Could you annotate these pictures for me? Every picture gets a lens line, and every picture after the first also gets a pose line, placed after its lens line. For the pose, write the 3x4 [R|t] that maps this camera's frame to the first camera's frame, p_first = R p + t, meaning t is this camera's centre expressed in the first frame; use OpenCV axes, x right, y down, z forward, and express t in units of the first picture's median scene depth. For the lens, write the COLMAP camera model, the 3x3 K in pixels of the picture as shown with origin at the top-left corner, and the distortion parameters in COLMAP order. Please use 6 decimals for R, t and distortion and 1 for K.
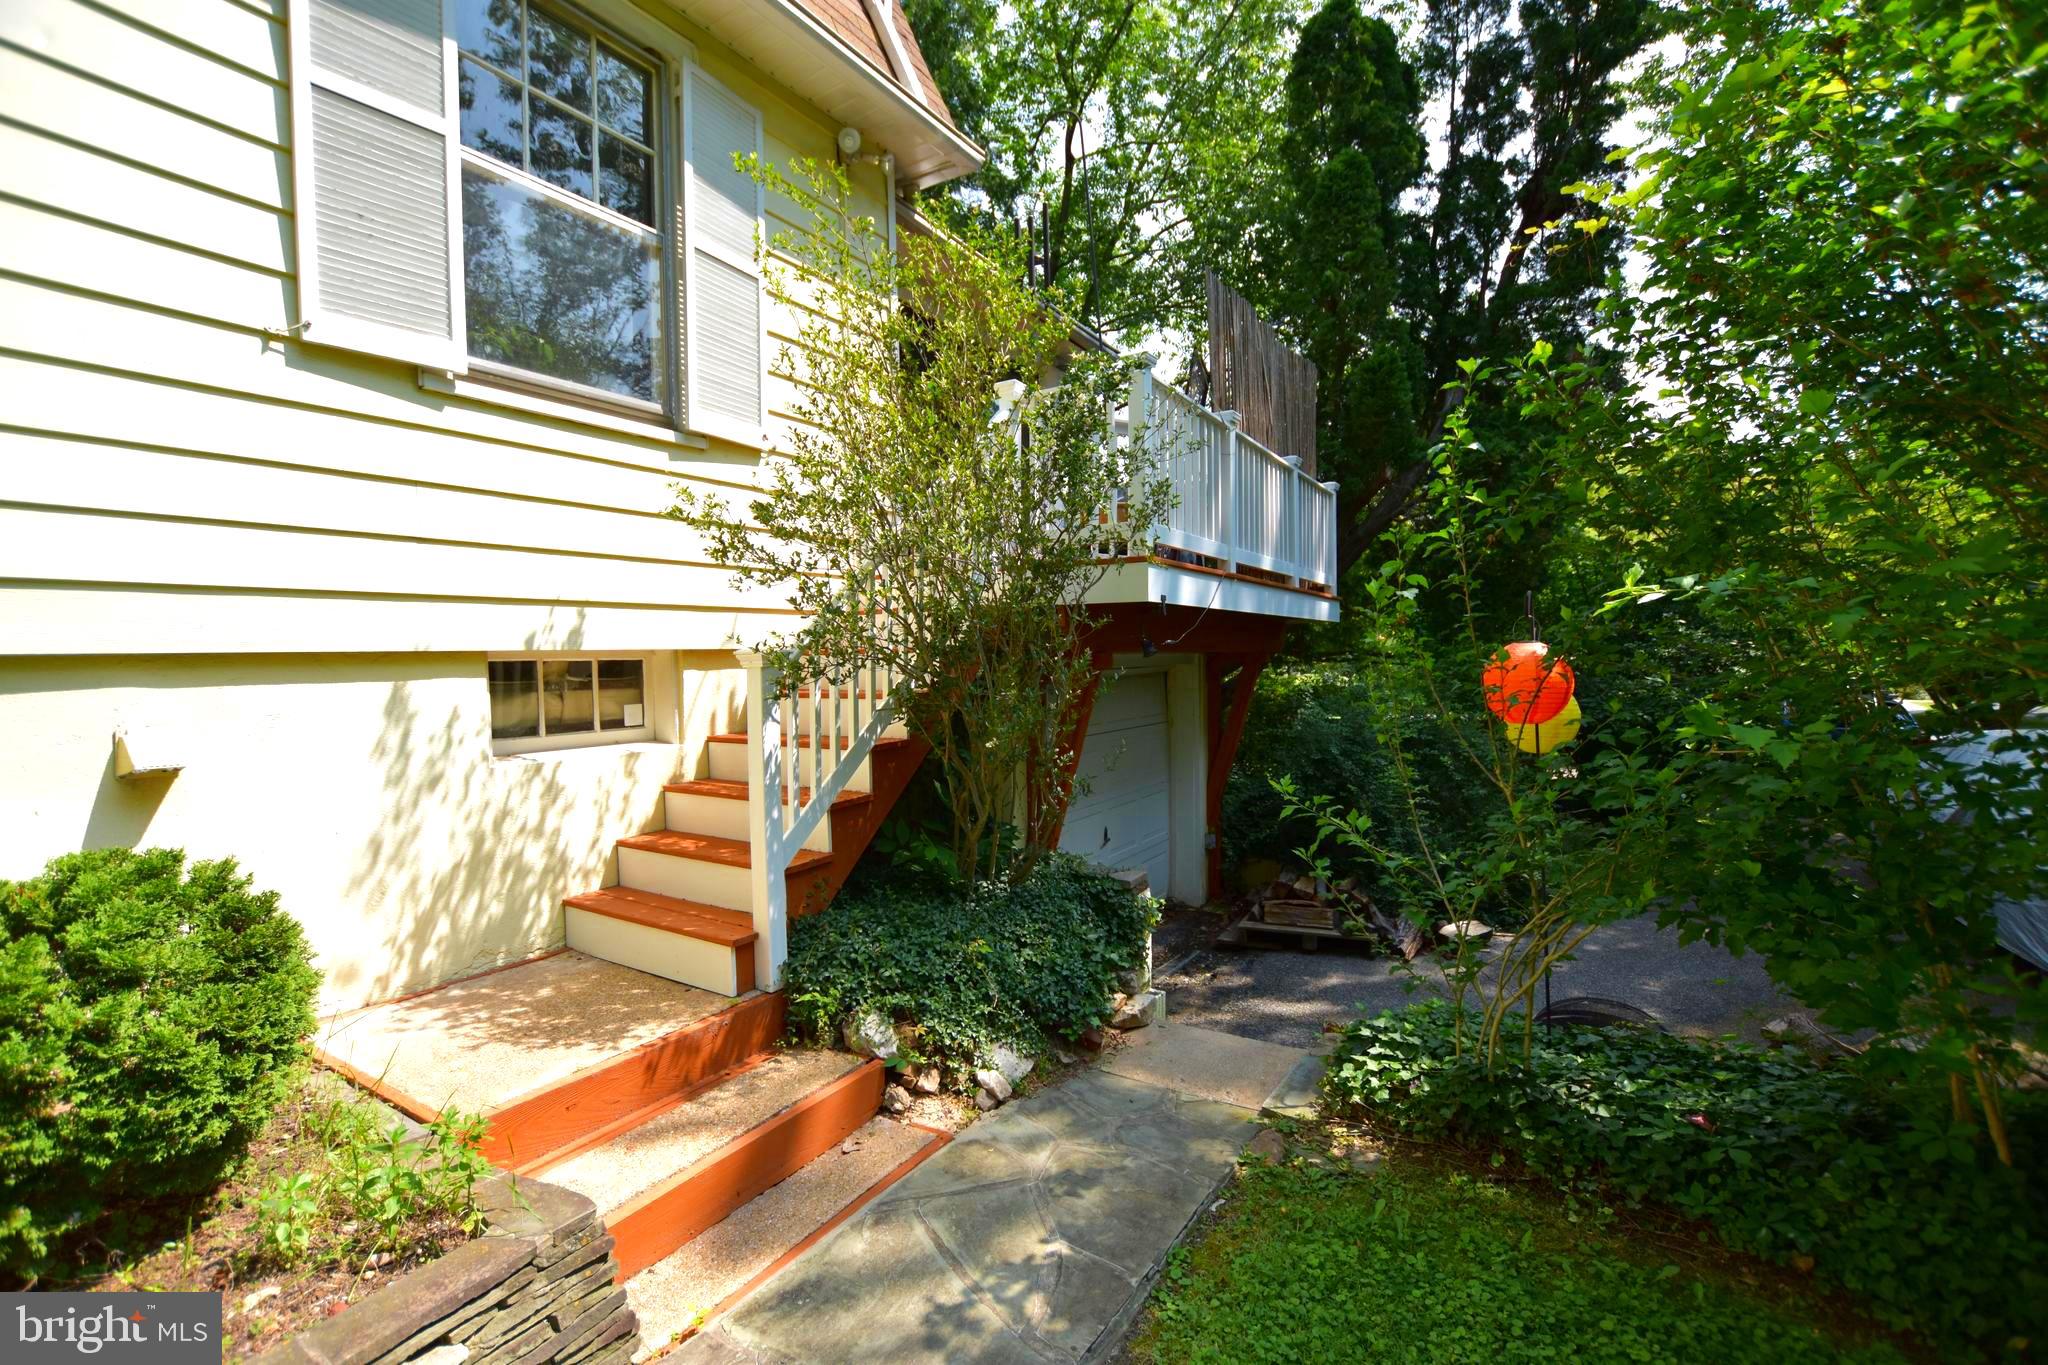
lens RADIAL K [[906.4, 0, 1022.9], [0, 906.4, 694.0], [0, 0, 1]] dist [-0.032369, 0.005765]
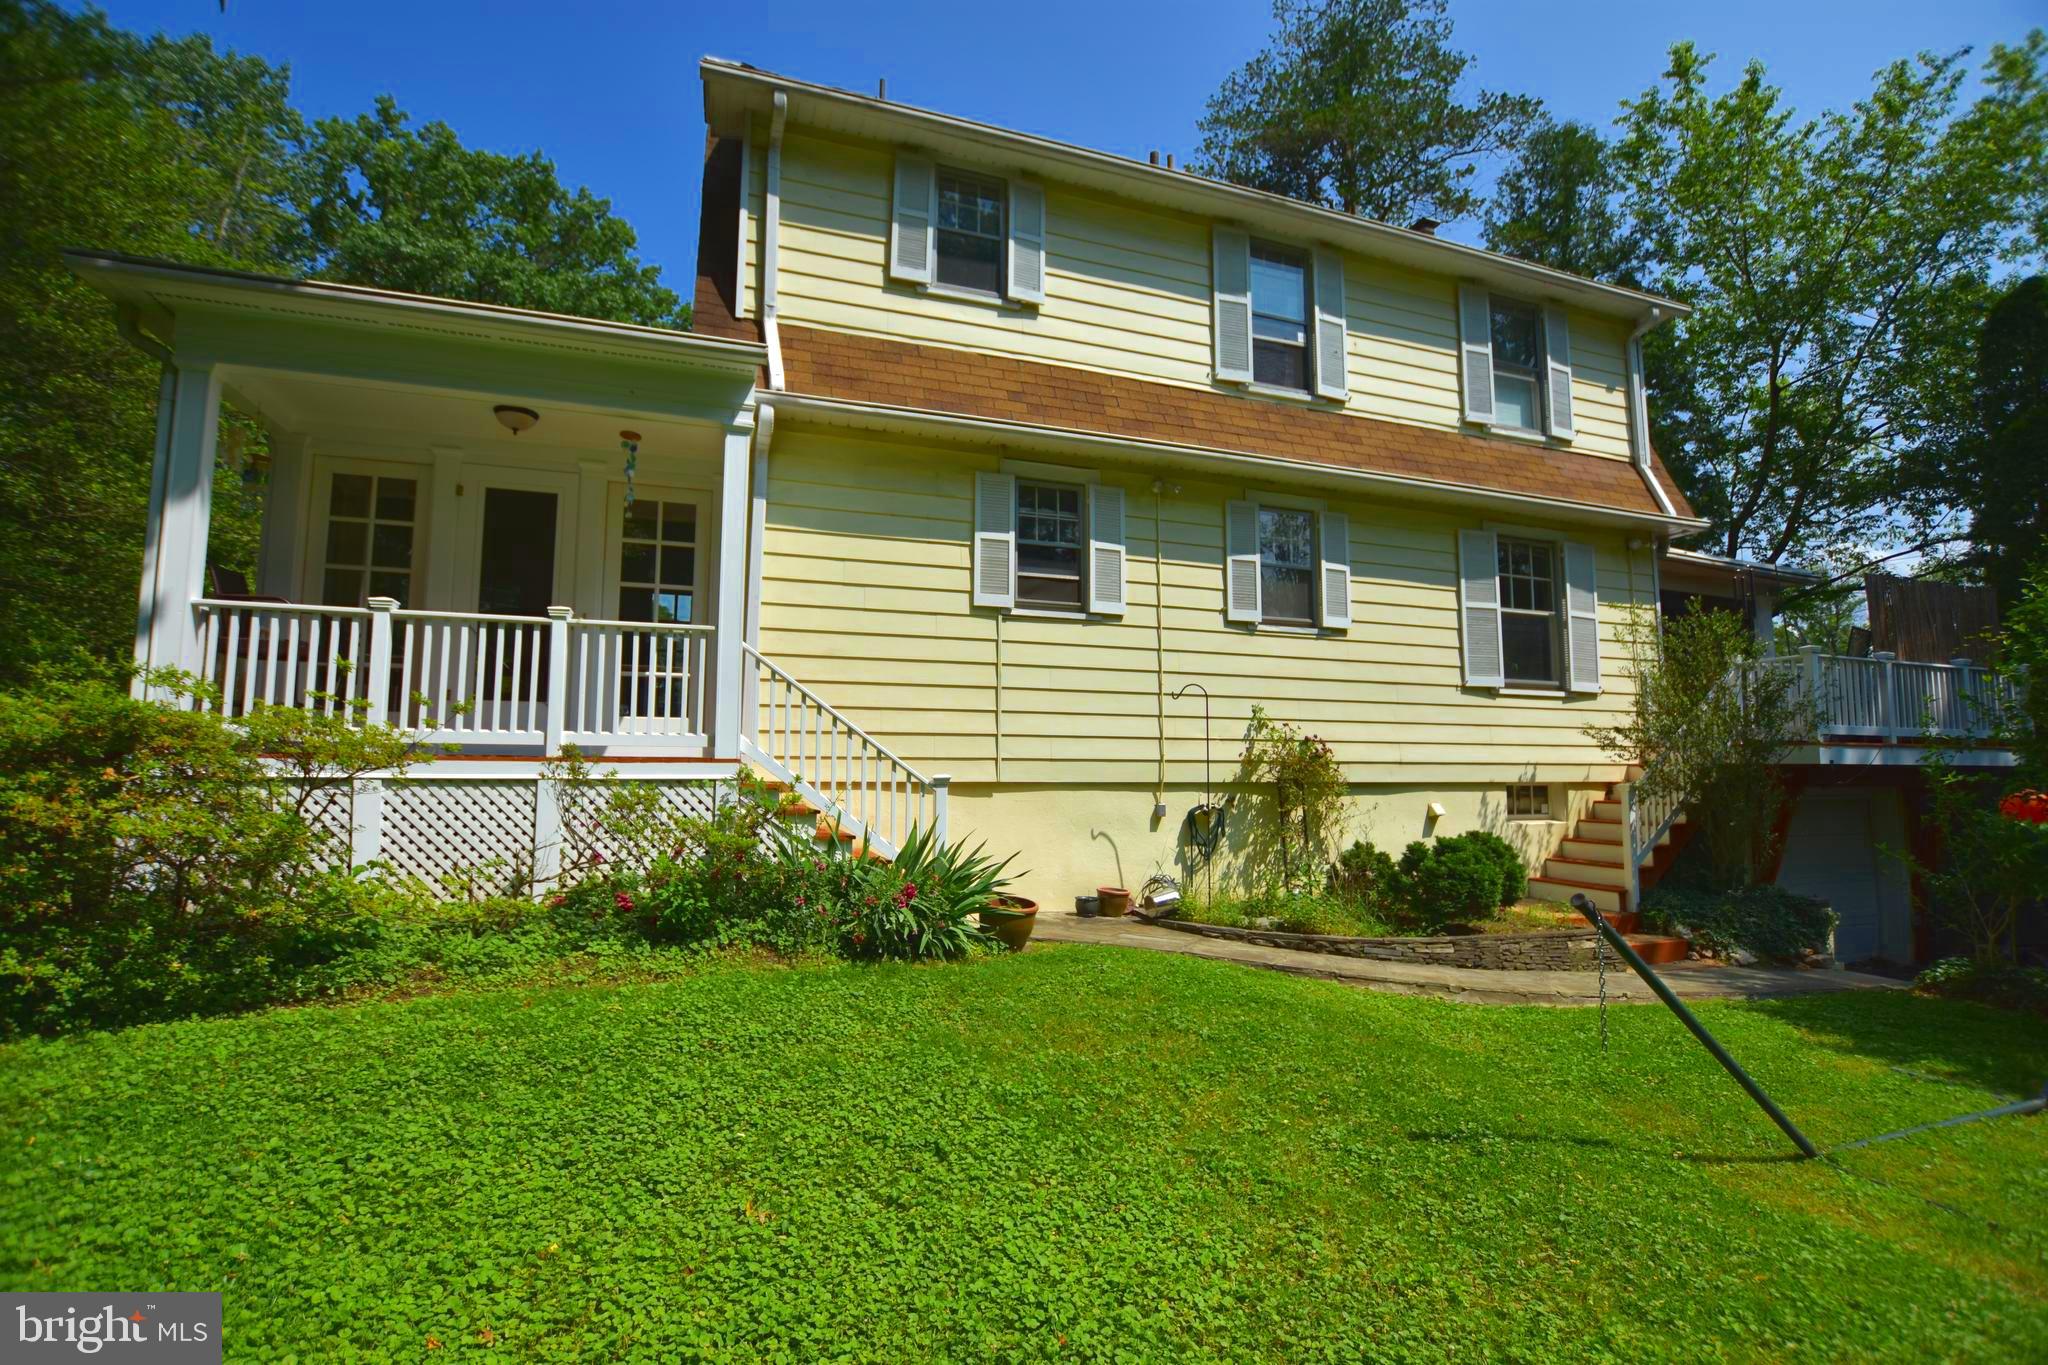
lens RADIAL K [[906.4, 0, 1022.9], [0, 906.4, 694.0], [0, 0, 1]] dist [-0.032369, 0.005765]
pose [[0.774993, -0.036097, -0.630939, 0.008009], [-0.044663, 0.992743, -0.111655, 0.053167], [0.630390, 0.114711, 0.767756, -1.900988]]
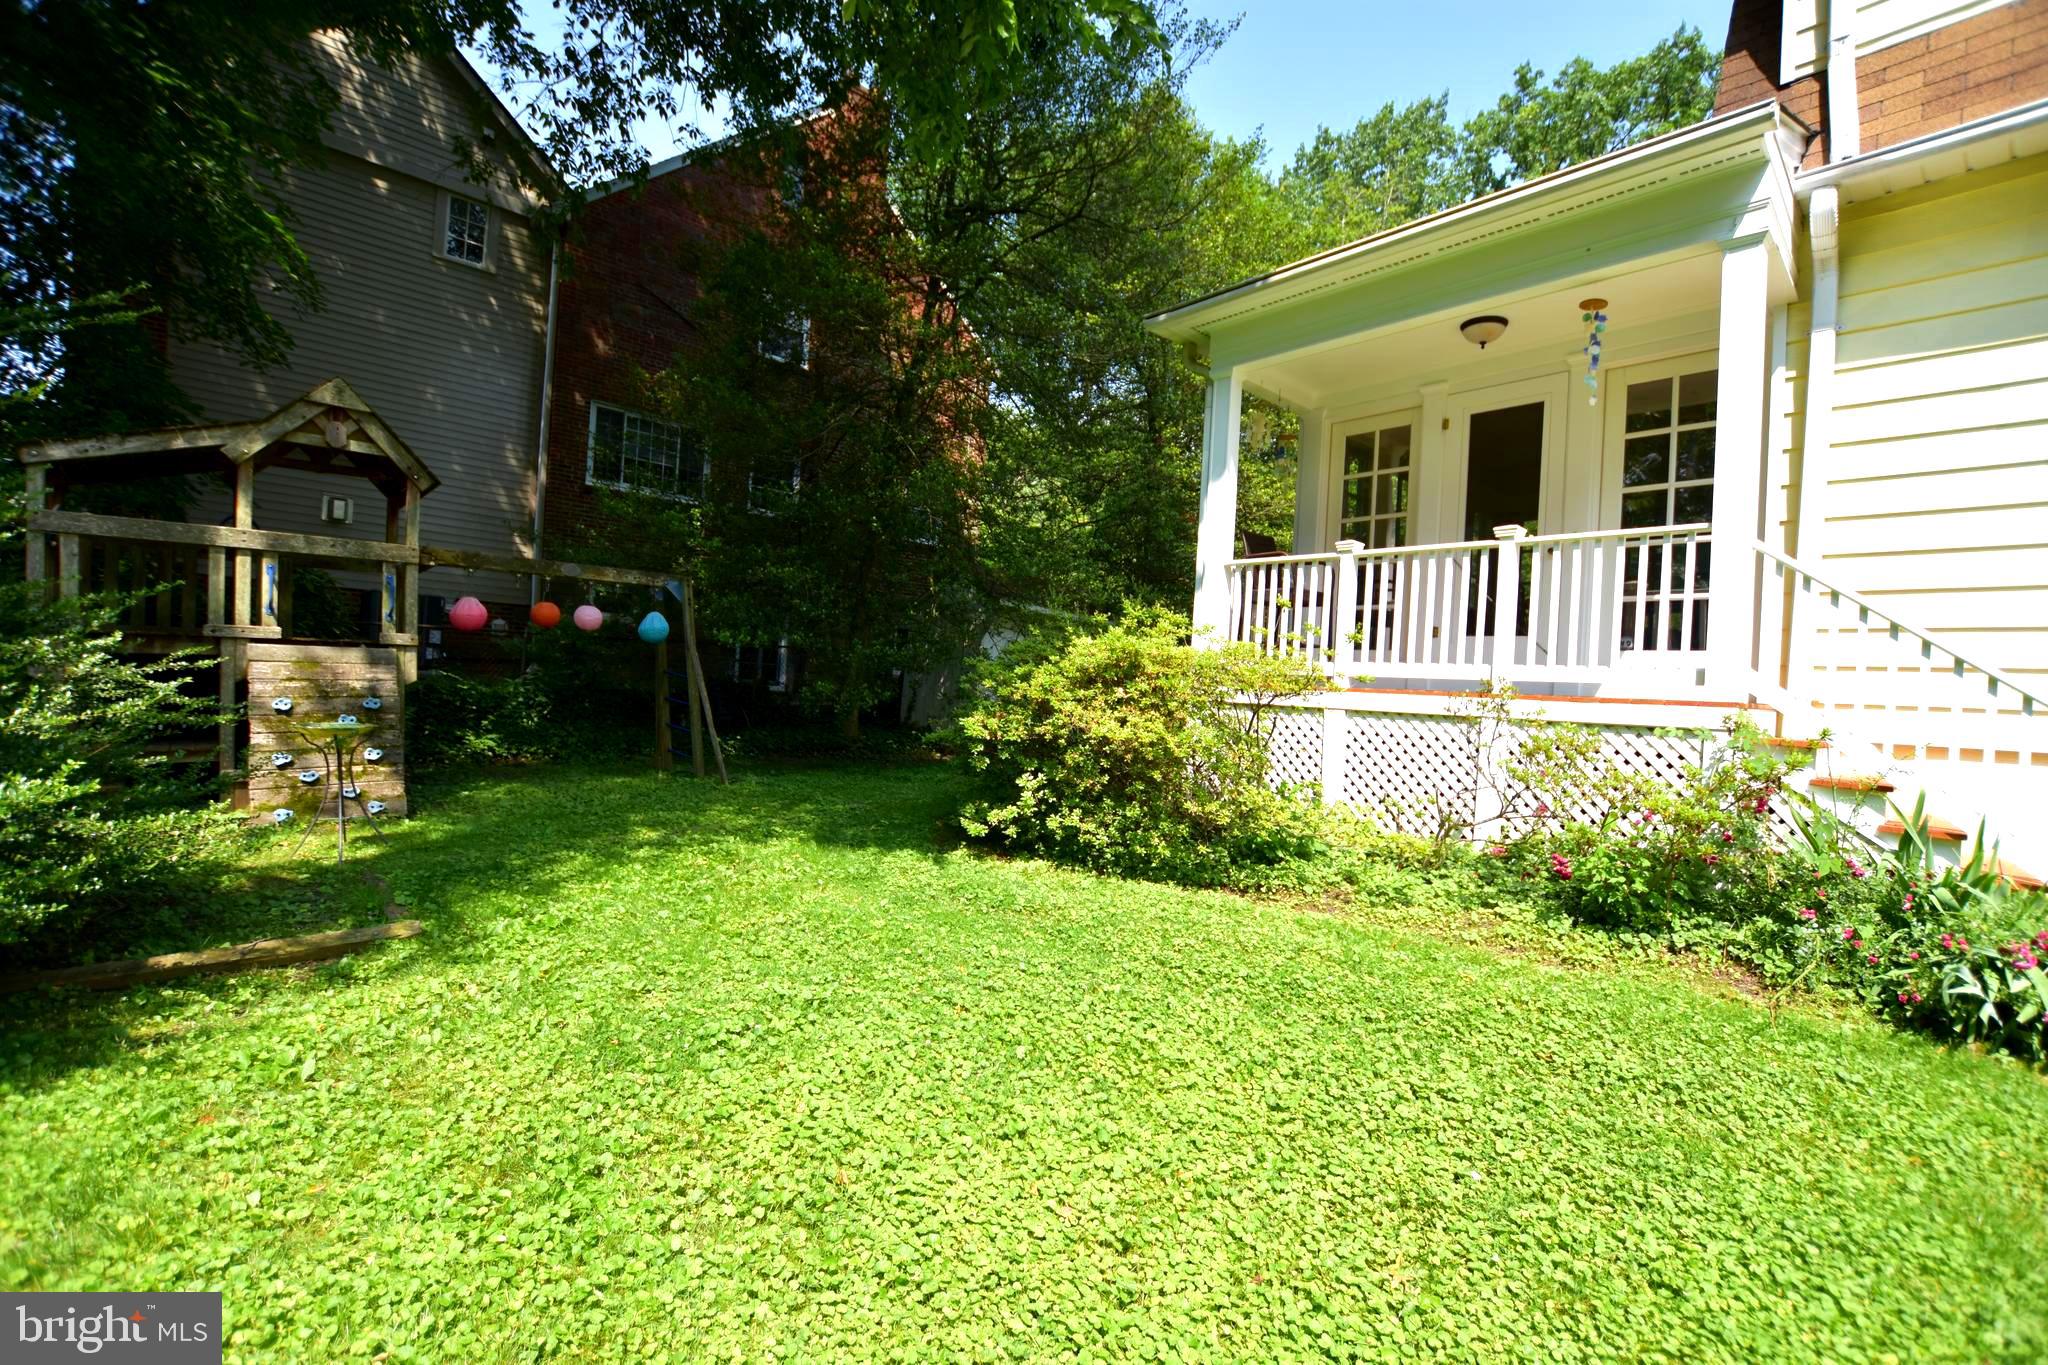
lens RADIAL K [[906.4, 0, 1022.9], [0, 906.4, 694.0], [0, 0, 1]] dist [-0.032369, 0.005765]
pose [[-0.287802, 0.004716, -0.957678, -0.040144], [-0.093714, 0.995050, 0.033063, 0.048393], [0.953094, 0.099263, -0.285935, -1.537036]]
